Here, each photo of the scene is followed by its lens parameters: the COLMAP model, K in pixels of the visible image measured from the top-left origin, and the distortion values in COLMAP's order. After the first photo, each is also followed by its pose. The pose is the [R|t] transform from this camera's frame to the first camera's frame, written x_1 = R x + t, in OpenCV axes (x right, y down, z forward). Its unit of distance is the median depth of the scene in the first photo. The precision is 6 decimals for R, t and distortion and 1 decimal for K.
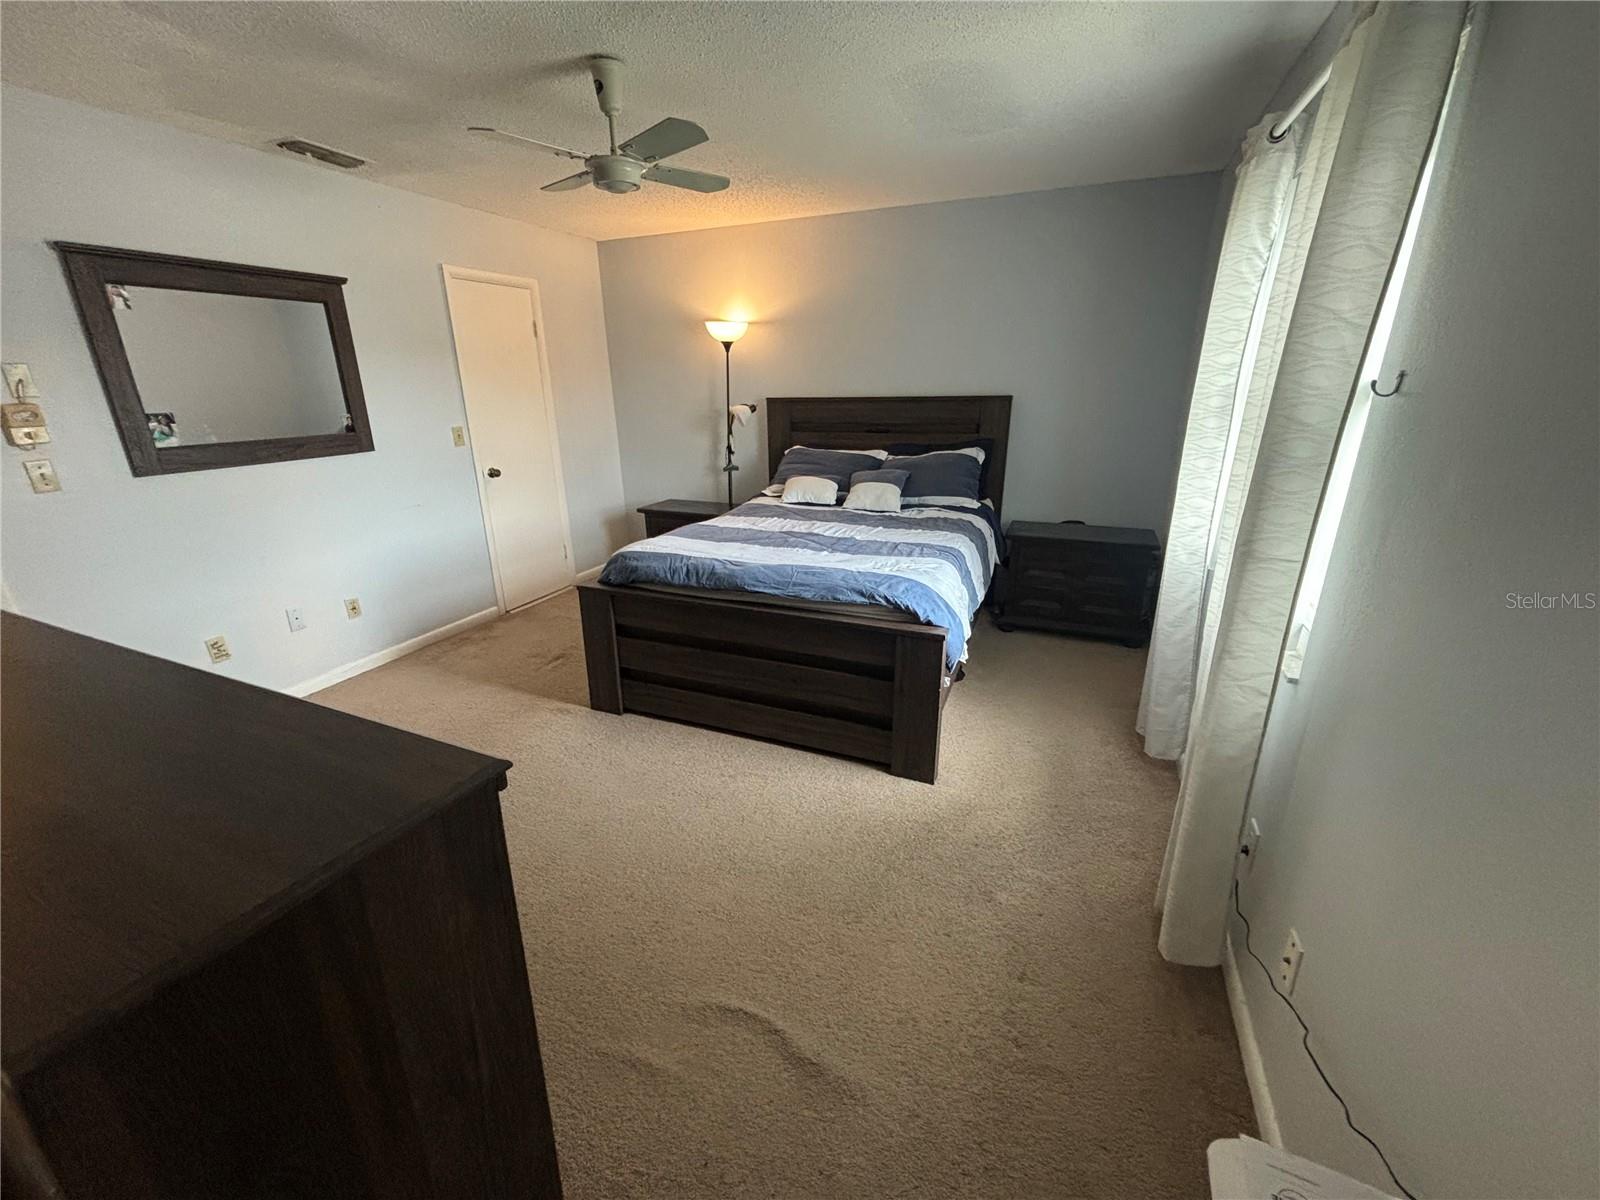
lens RADIAL K [[649.9, 0, 795.6], [0, 649.9, 603.3], [0, 0, 1]] dist [-0.003760, -0.000095]
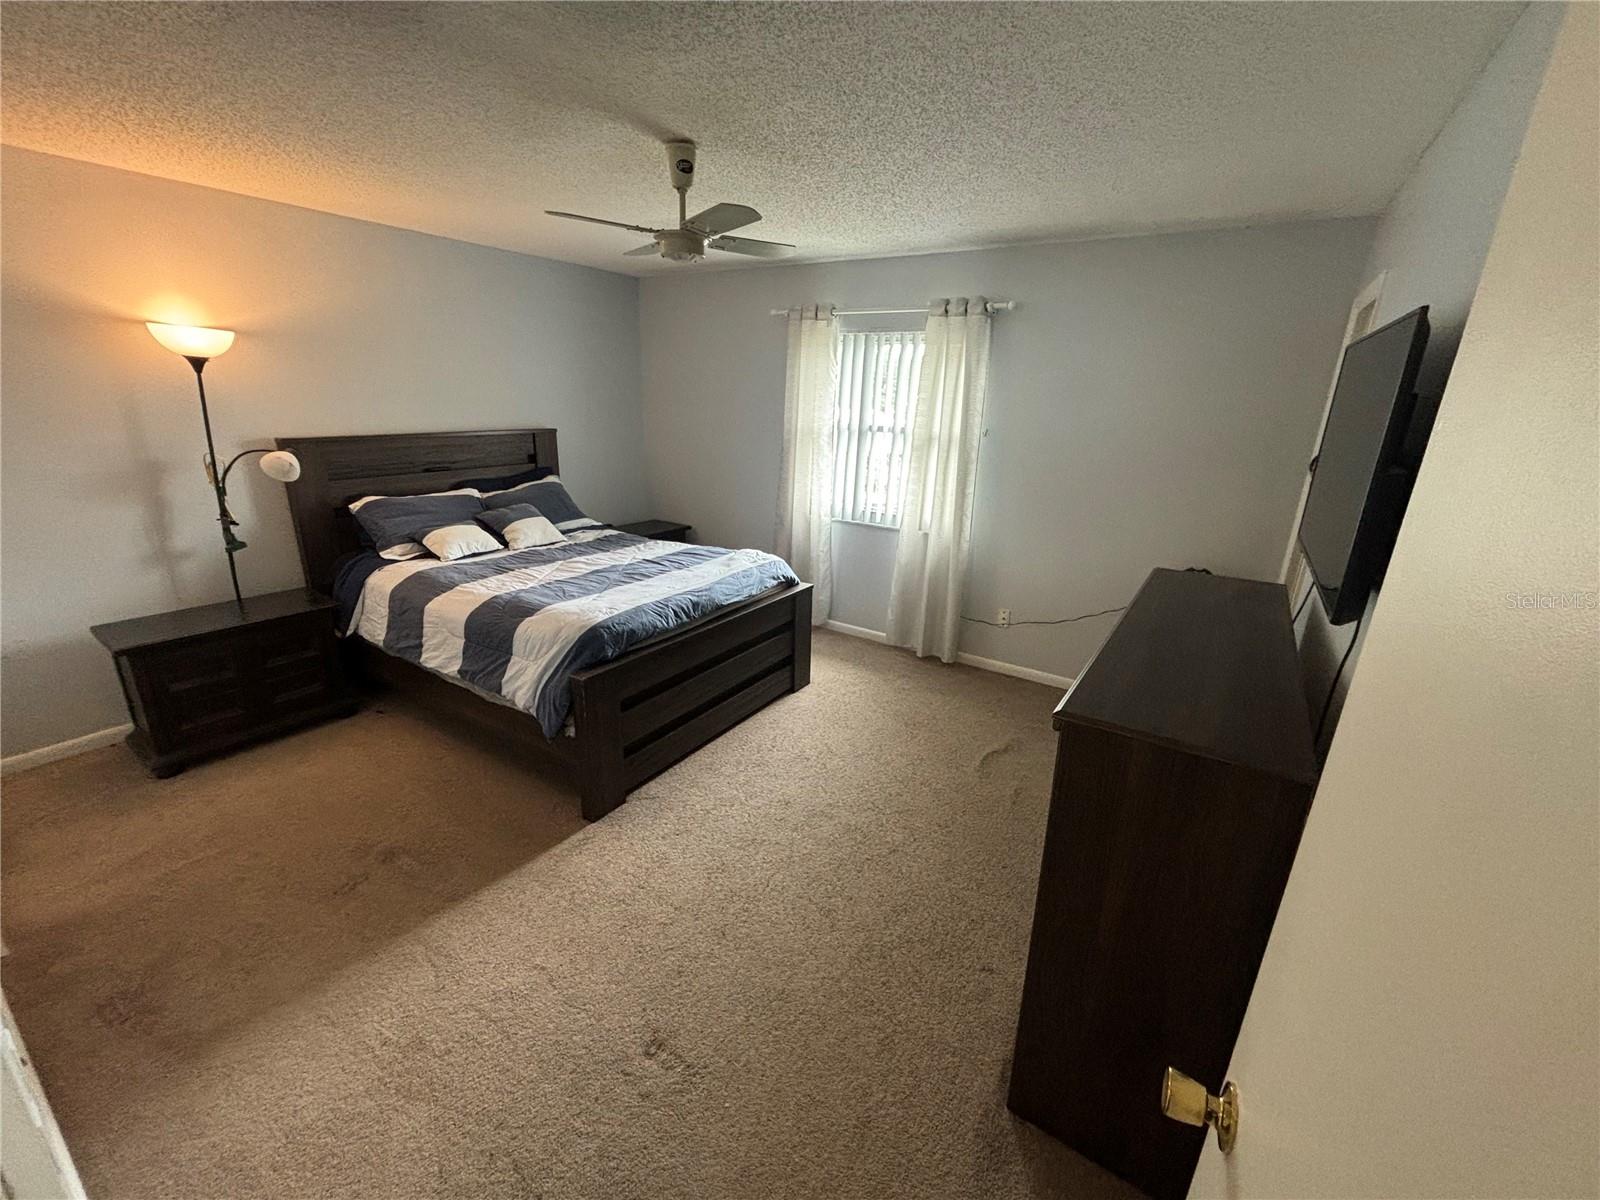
lens RADIAL K [[649.9, 0, 797.2], [0, 649.9, 594.4], [0, 0, 1]] dist [-0.003760, -0.000095]
pose [[0.176832, -0.273719, 0.945414, -0.937420], [0.289114, 0.932622, 0.215939, -0.206311], [-0.940820, 0.235148, 0.244054, 0.464207]]
